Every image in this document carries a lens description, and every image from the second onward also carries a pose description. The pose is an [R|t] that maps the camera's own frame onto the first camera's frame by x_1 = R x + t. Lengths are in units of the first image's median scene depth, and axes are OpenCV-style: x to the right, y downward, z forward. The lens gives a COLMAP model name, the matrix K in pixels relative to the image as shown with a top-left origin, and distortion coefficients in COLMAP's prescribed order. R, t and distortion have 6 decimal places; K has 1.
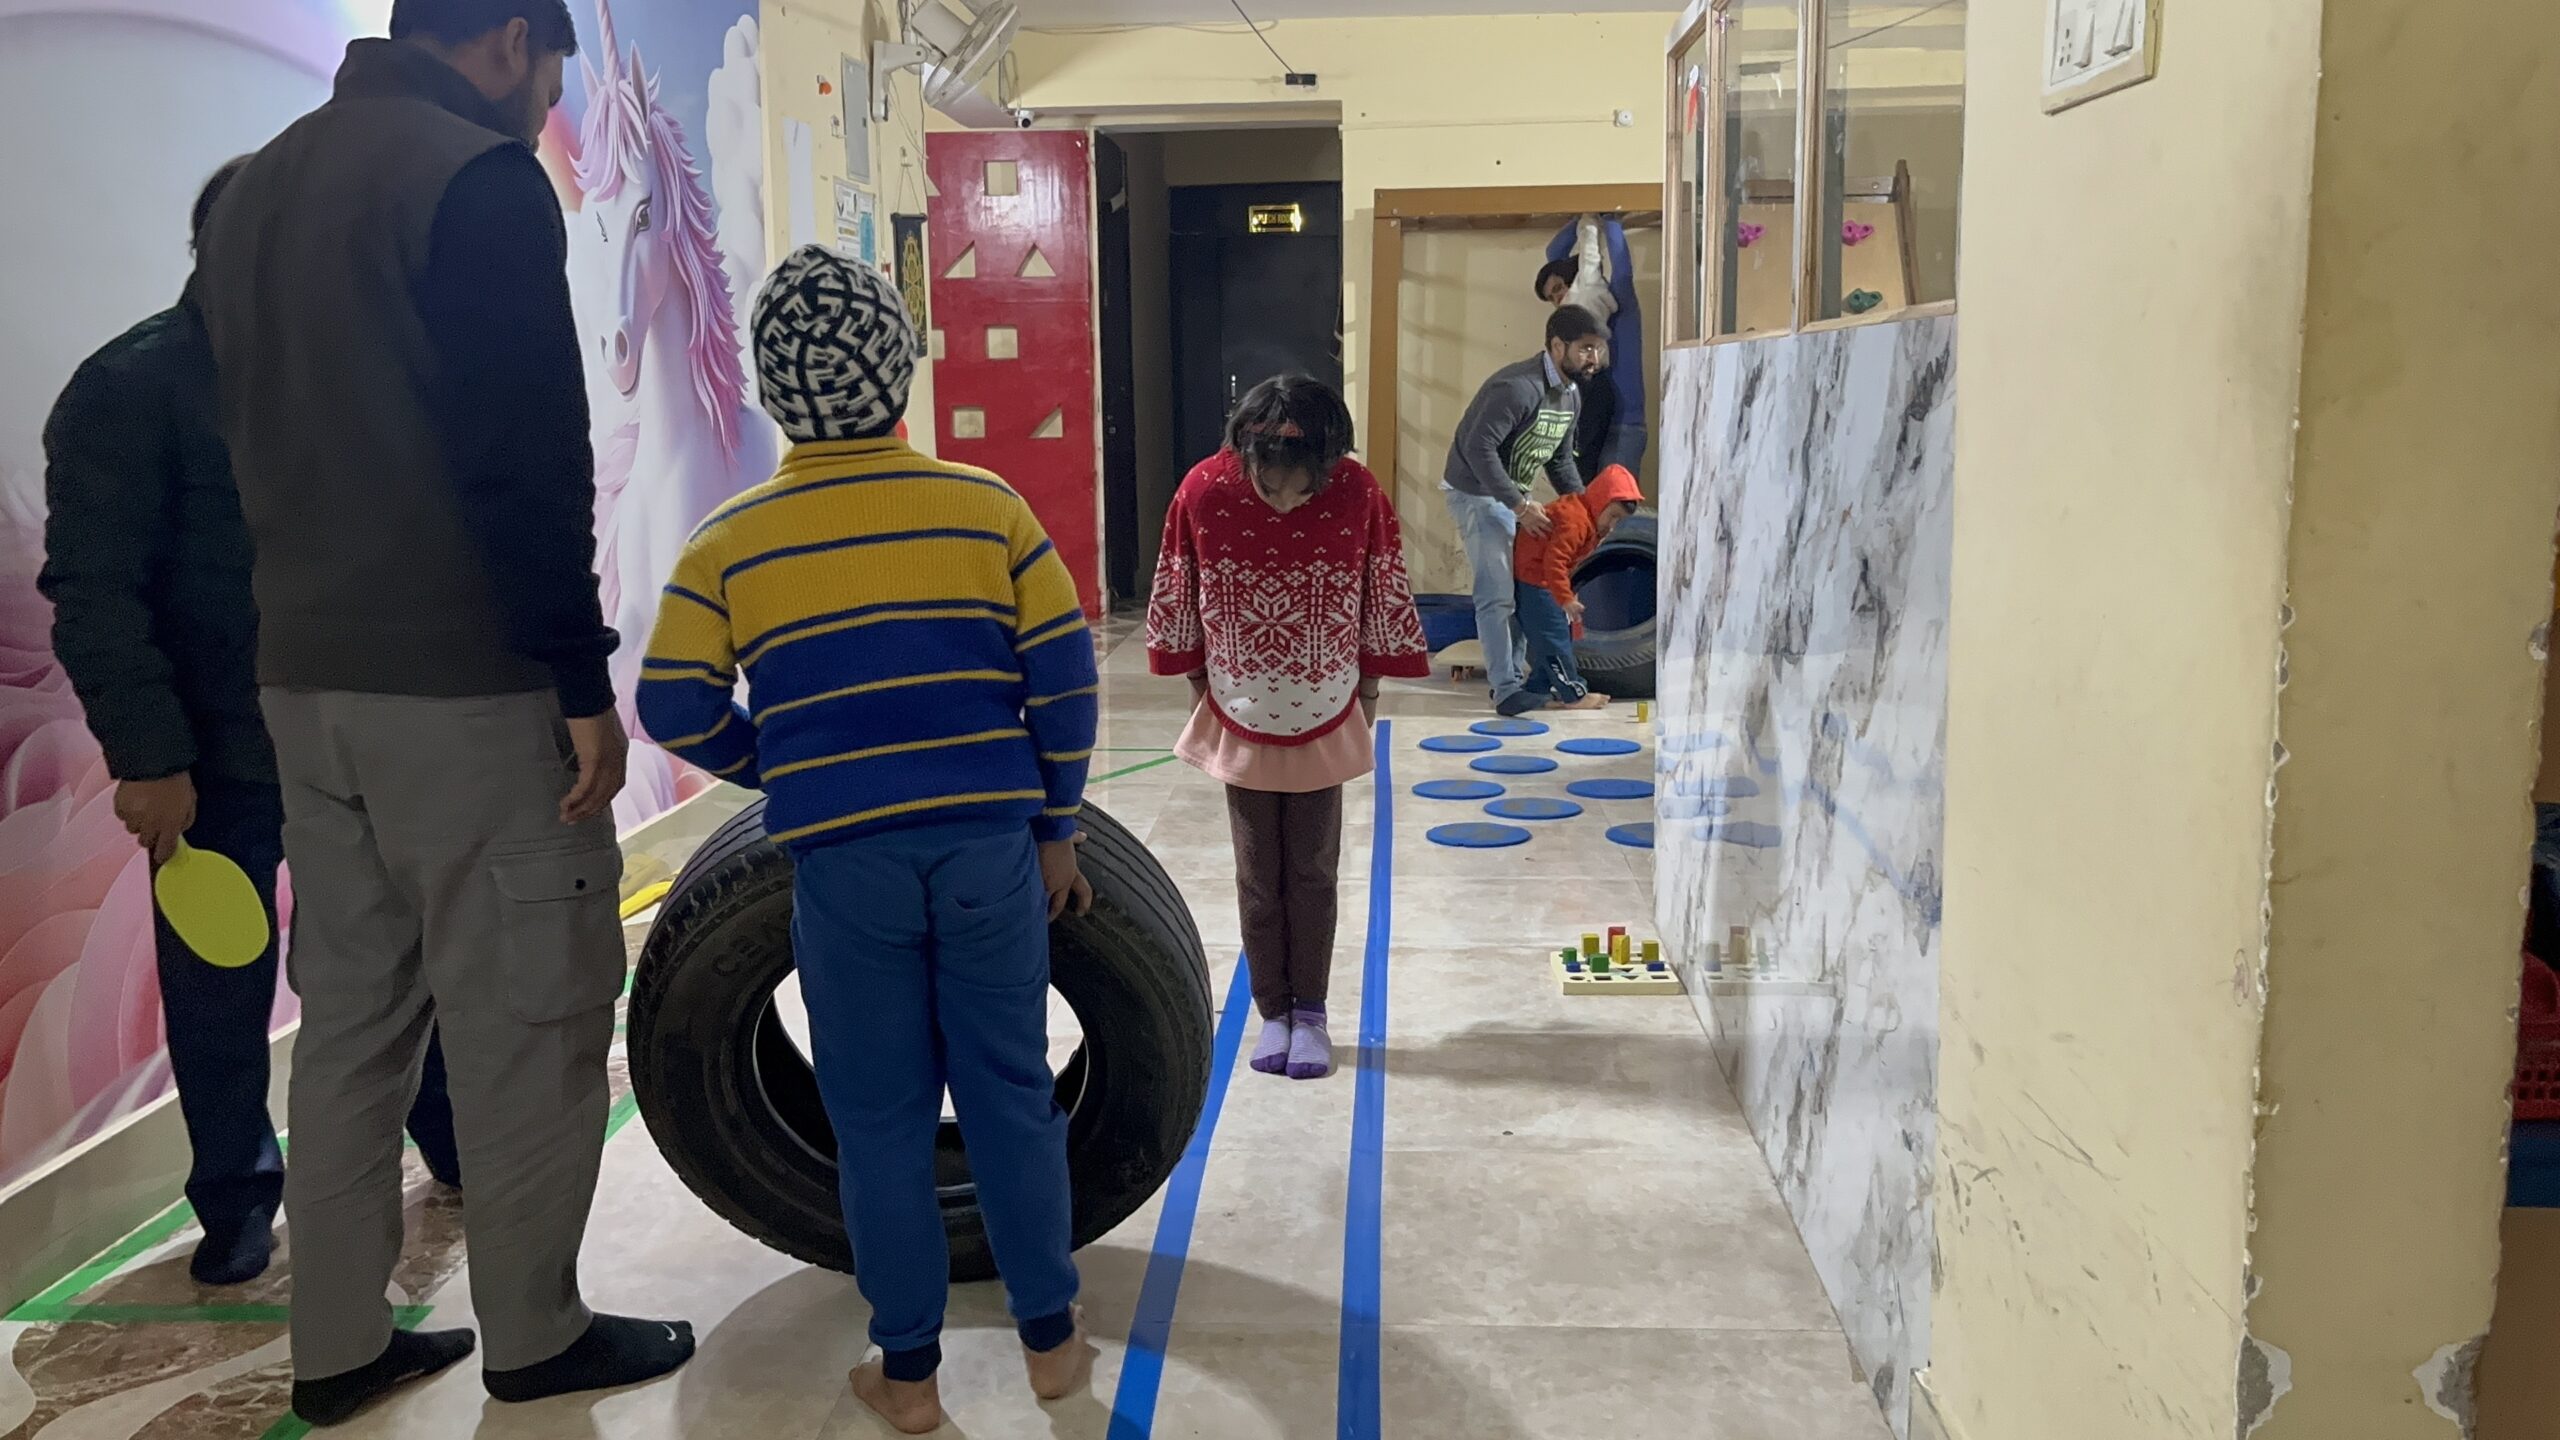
lens RADIAL K [[2370.1, 0, 1280.0], [0, 2370.1, 720.0], [0, 0, 1]] dist [-0.006194, -0.001475]
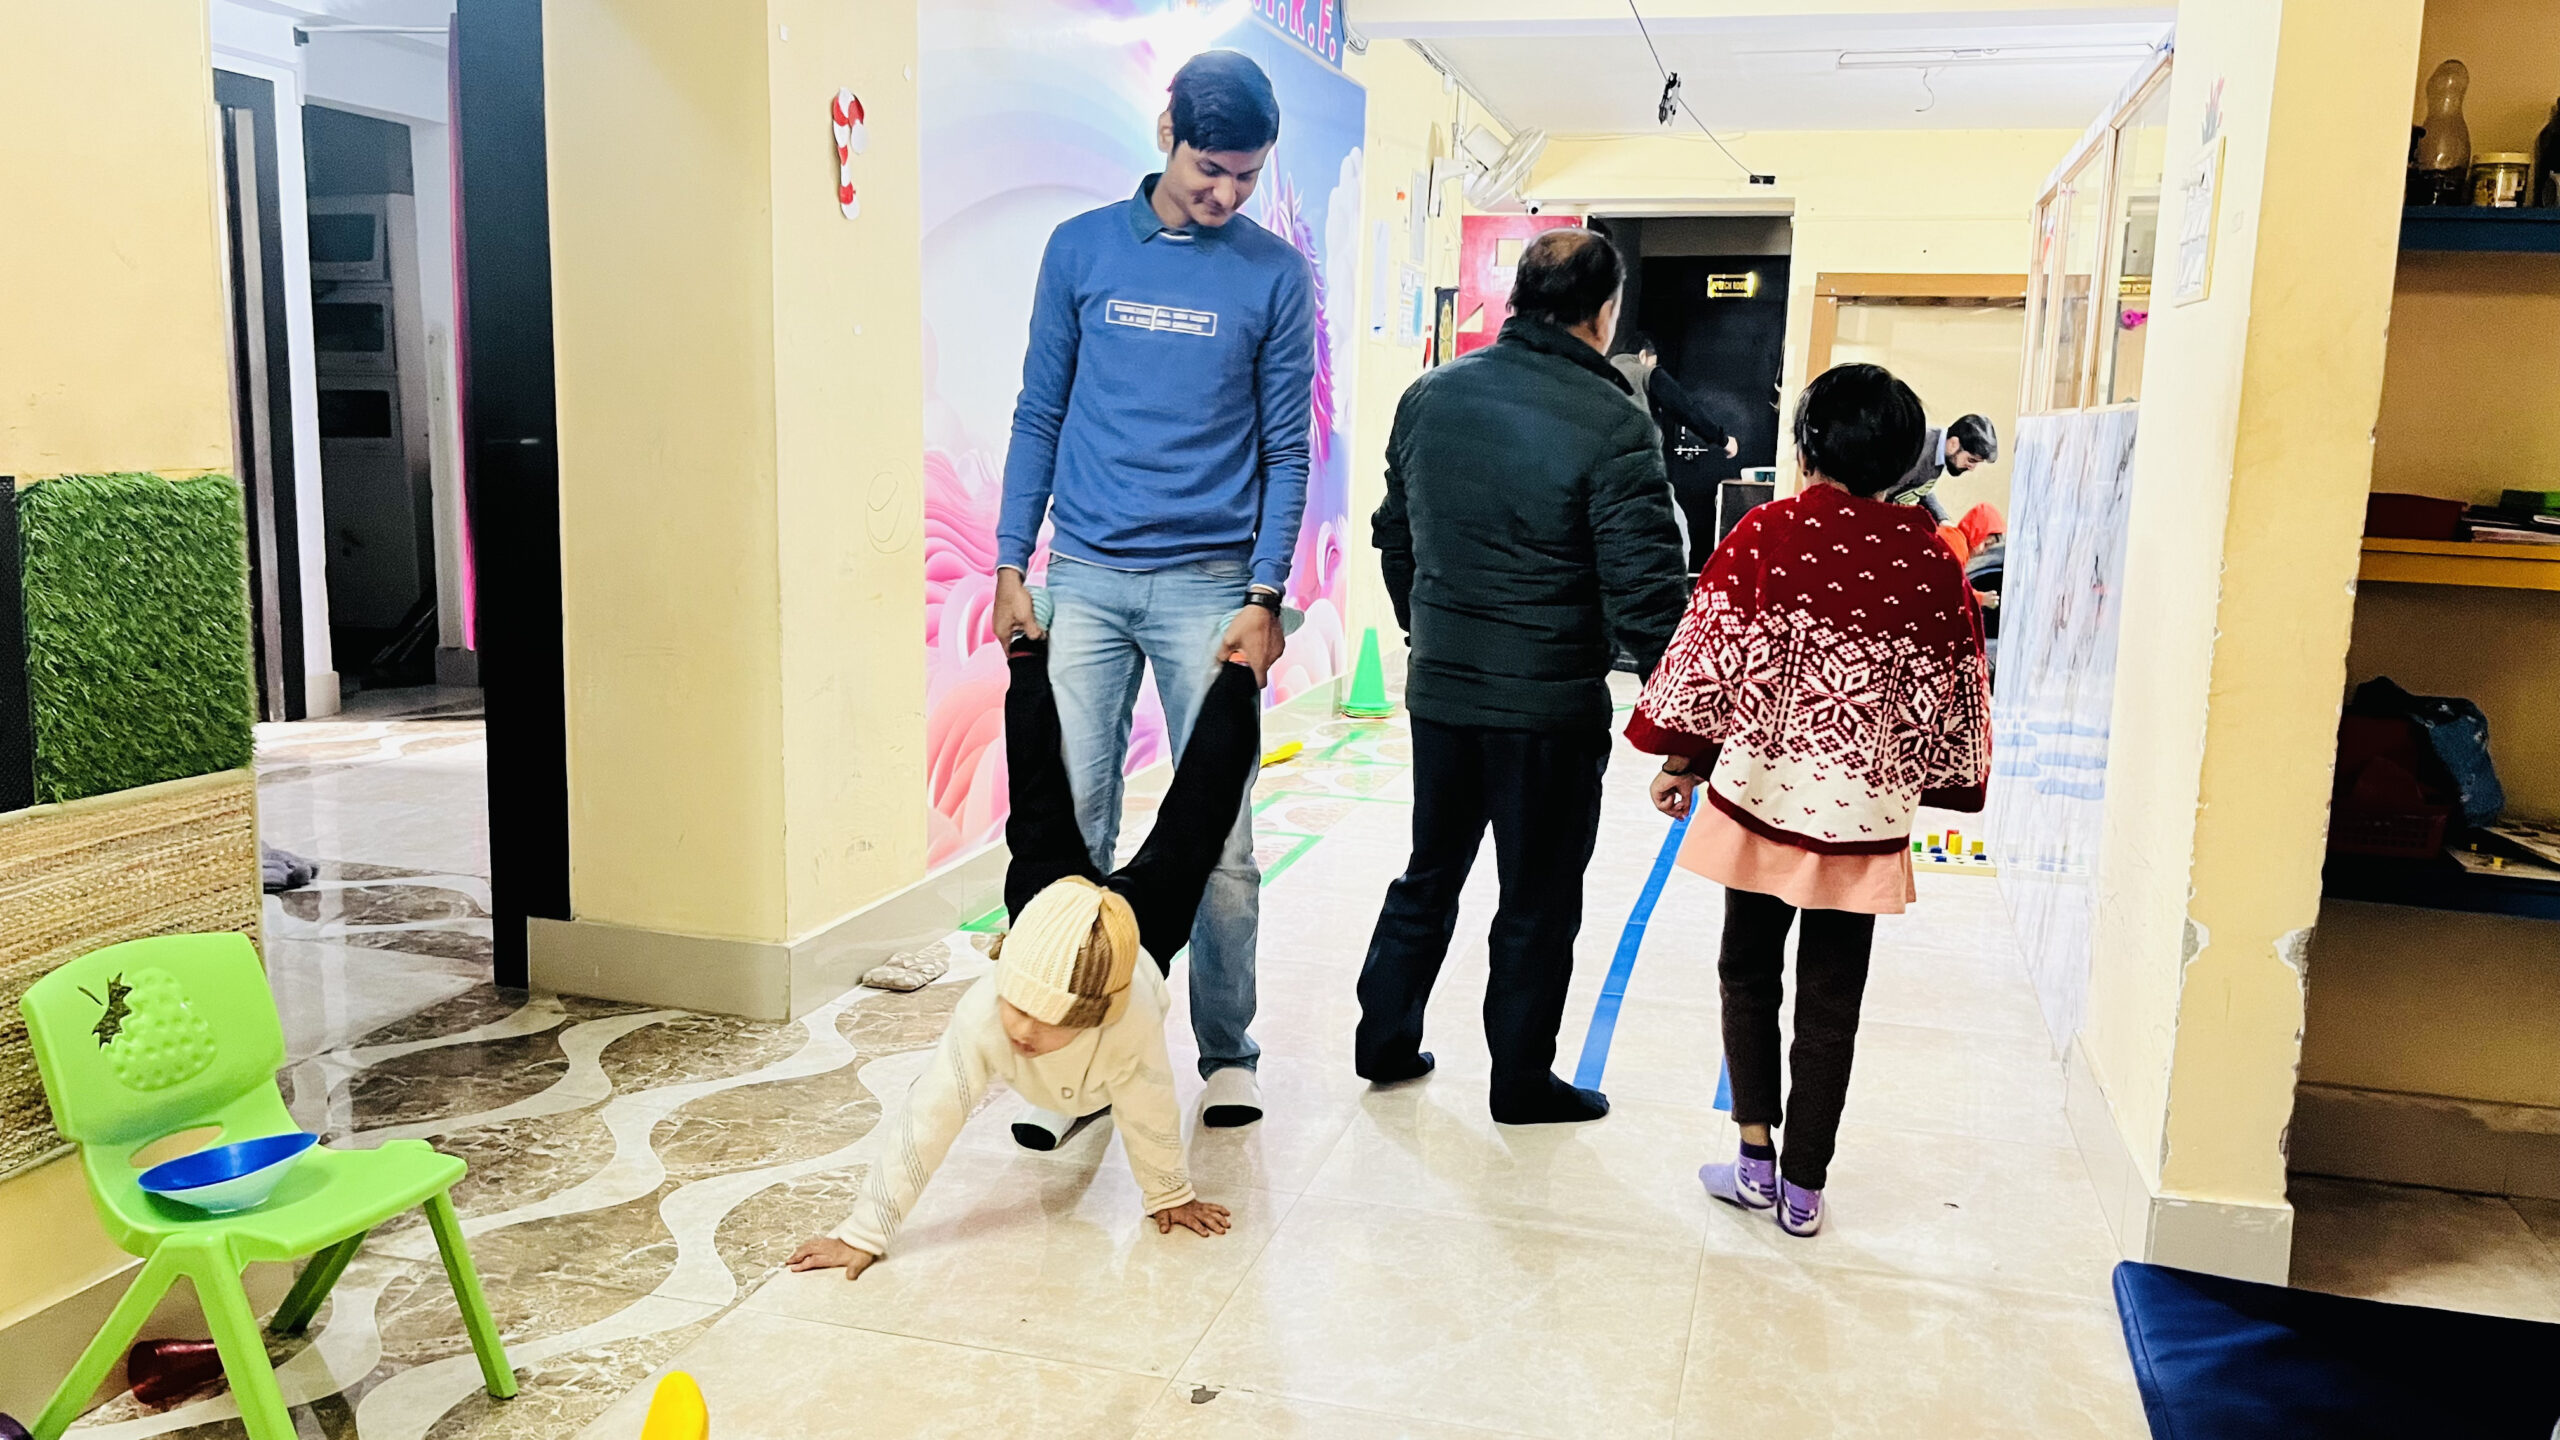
lens RADIAL K [[1966.0, 0, 1280.0], [0, 1966.0, 720.0], [0, 0, 1]] dist [0.030224, 0.000618]
pose [[0.975255, 0.072654, -0.208803, -0.001814], [-0.070148, 0.997348, 0.019393, 0.012906], [0.209658, -0.004266, 0.977765, -0.099766]]
